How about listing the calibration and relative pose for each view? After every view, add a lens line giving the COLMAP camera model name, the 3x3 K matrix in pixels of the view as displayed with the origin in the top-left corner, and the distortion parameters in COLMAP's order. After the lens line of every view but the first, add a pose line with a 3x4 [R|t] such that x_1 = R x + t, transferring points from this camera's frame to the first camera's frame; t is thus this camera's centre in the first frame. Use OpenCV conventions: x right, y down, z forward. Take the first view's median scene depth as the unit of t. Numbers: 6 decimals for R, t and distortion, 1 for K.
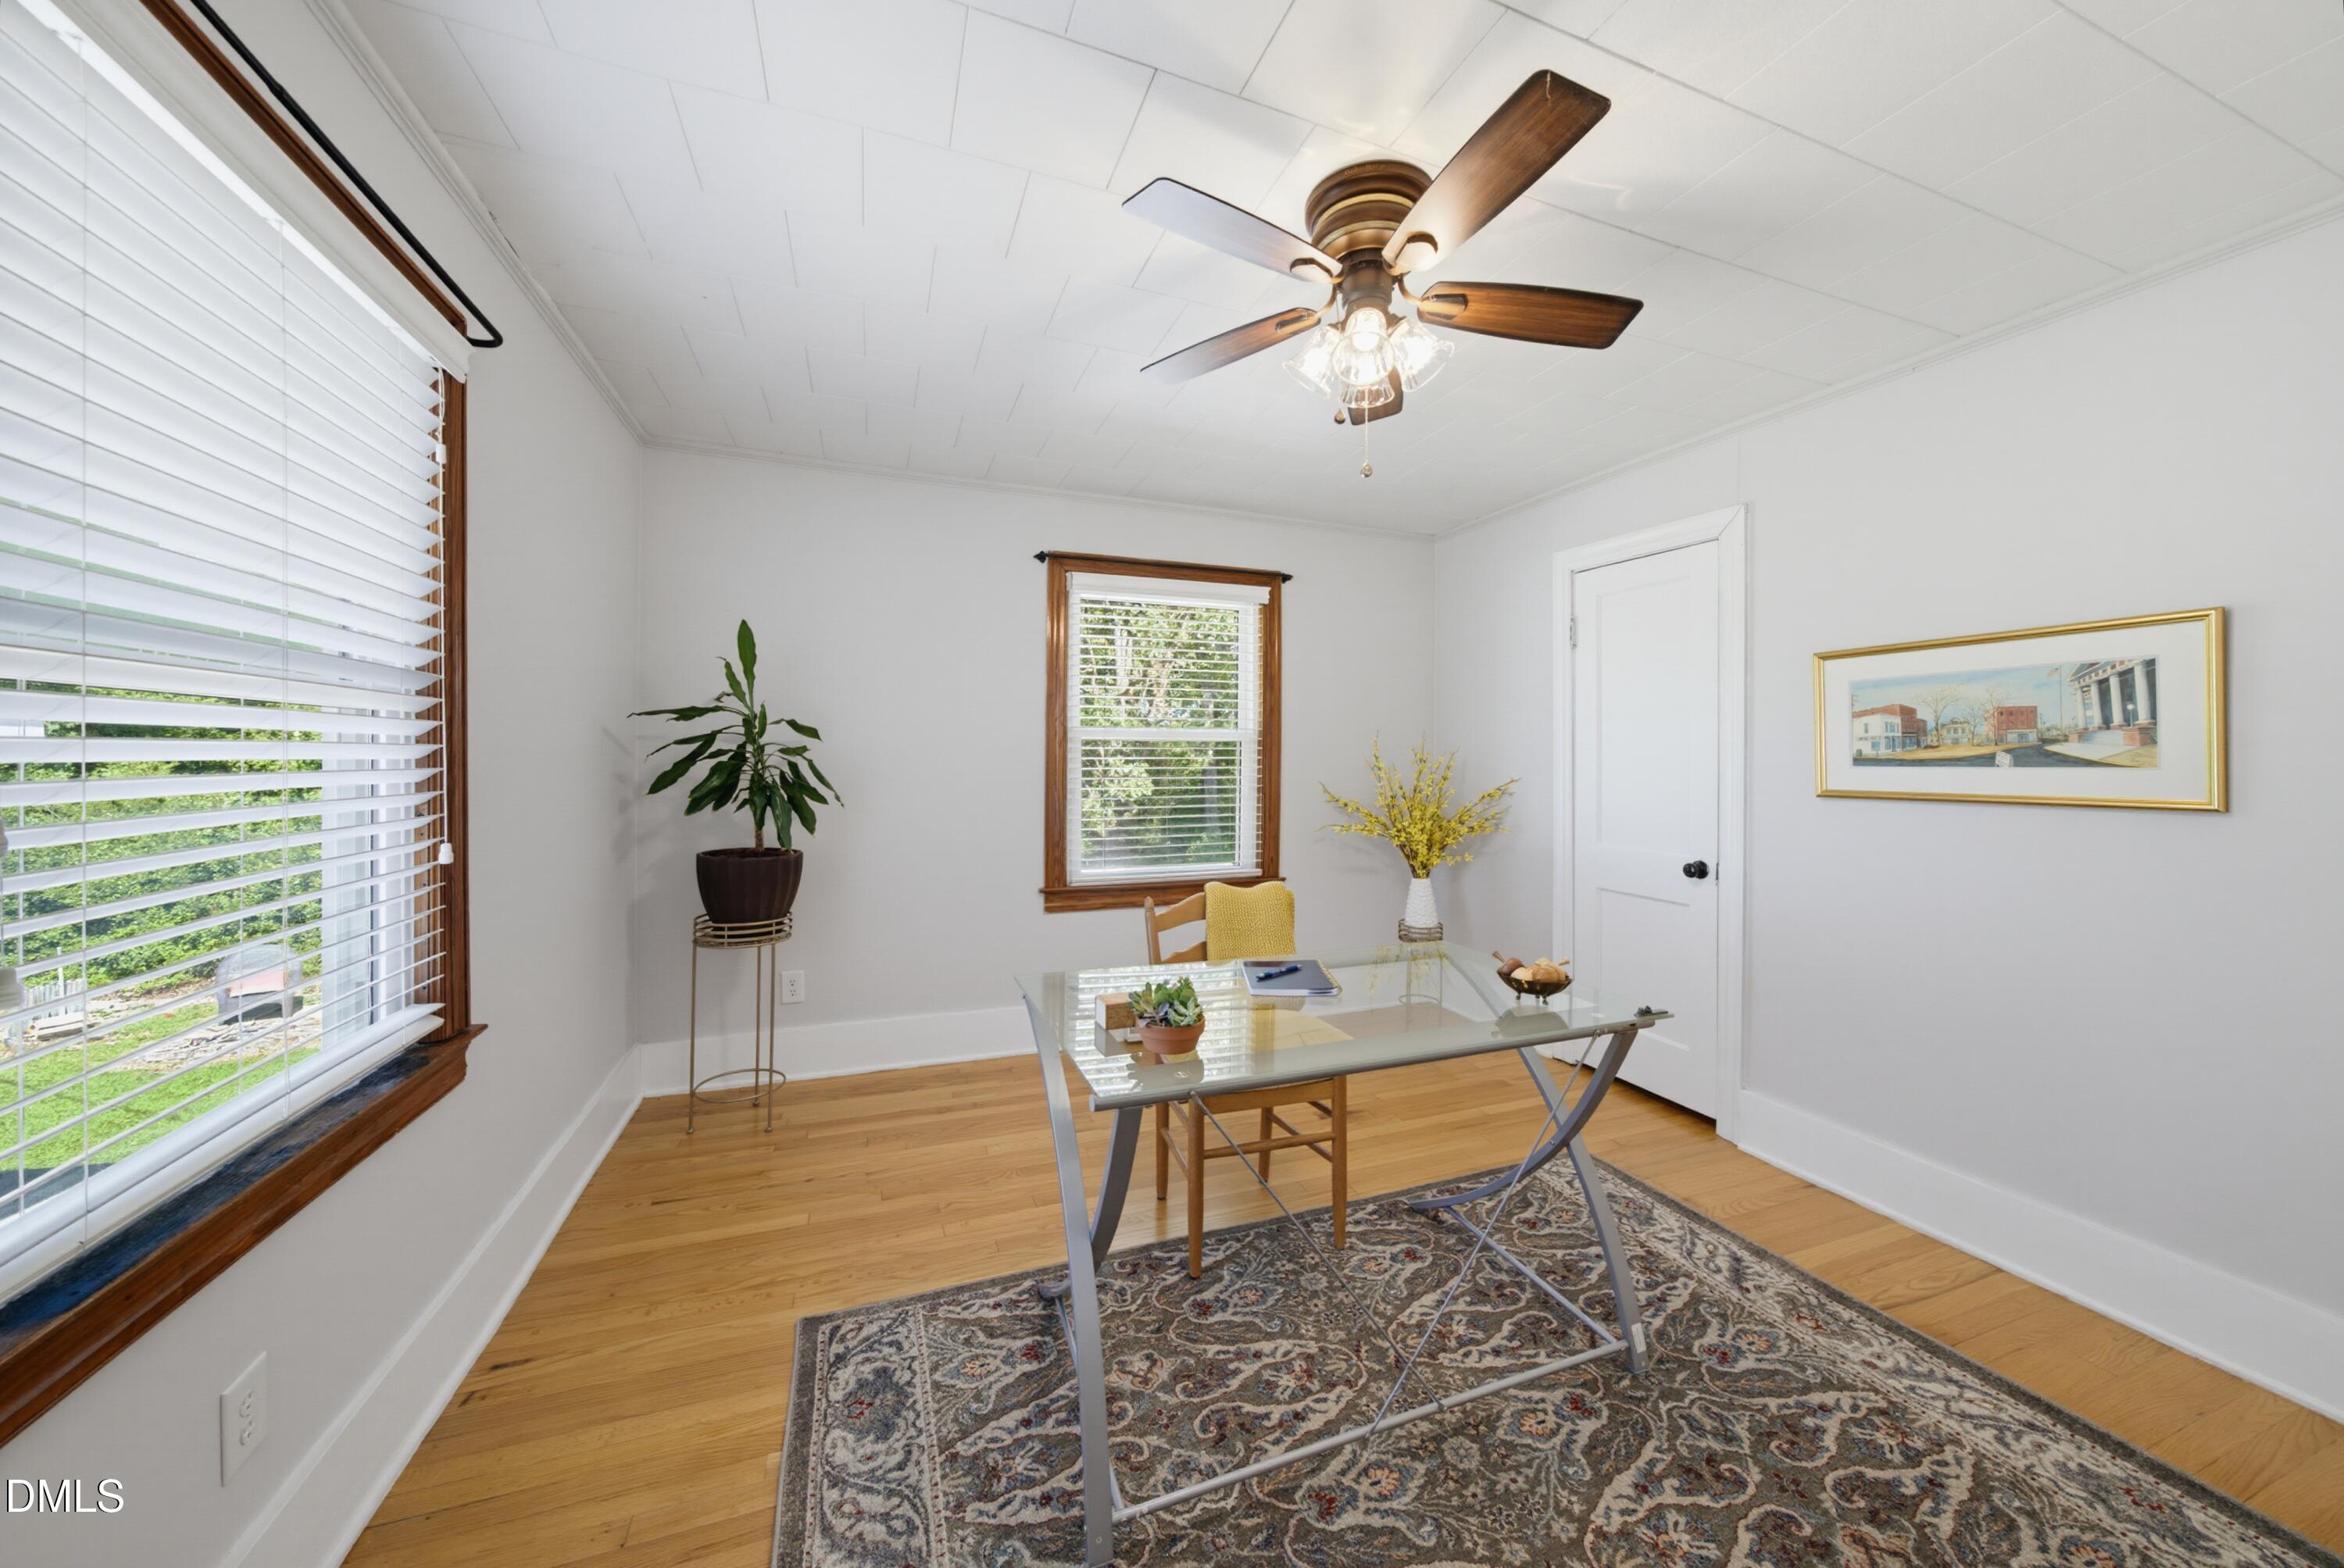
lens RADIAL K [[800.3, 0, 1172.0], [0, 800.3, 784.0], [0, 0, 1]] dist [0.000795, 0.000351]
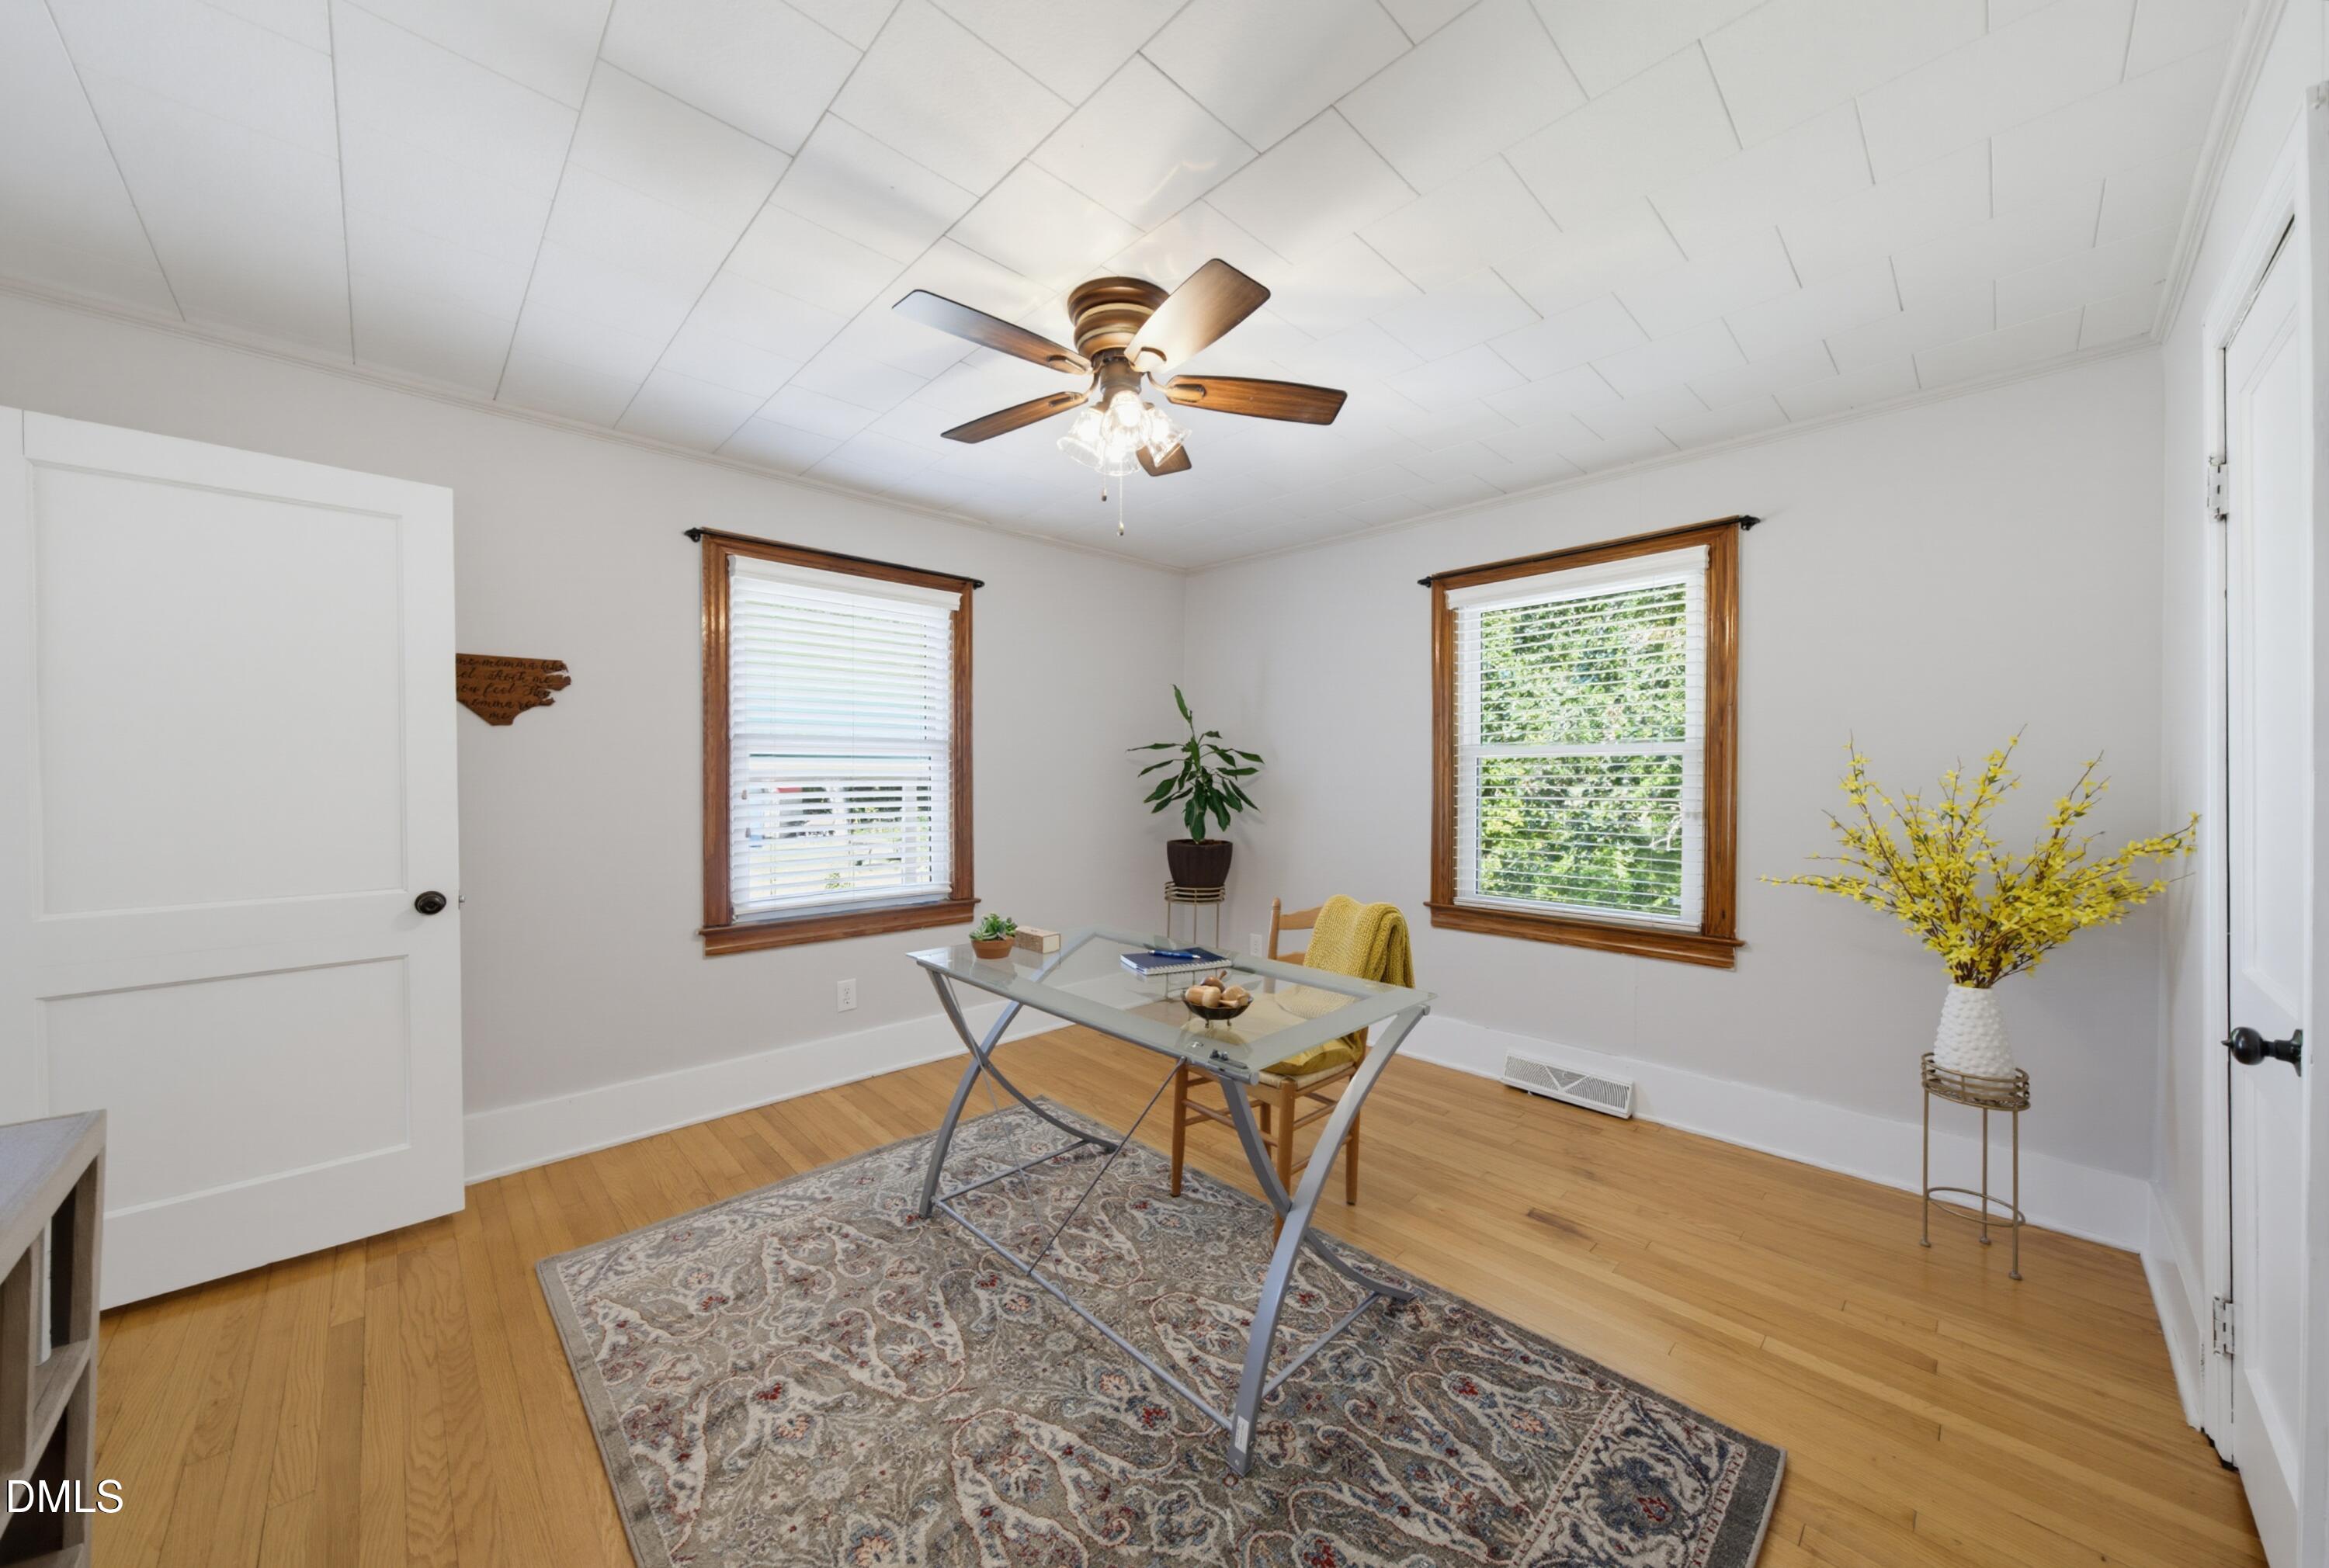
lens RADIAL K [[818.8, 0, 1157.8], [0, 818.8, 777.8], [0, 0, 1]] dist [0.018361, 0.000116]
pose [[0.389919, -0.006614, -0.920825, 0.884496], [-0.029906, 0.999356, -0.019842, 0.003159], [0.920363, 0.035275, 0.389470, 0.348437]]
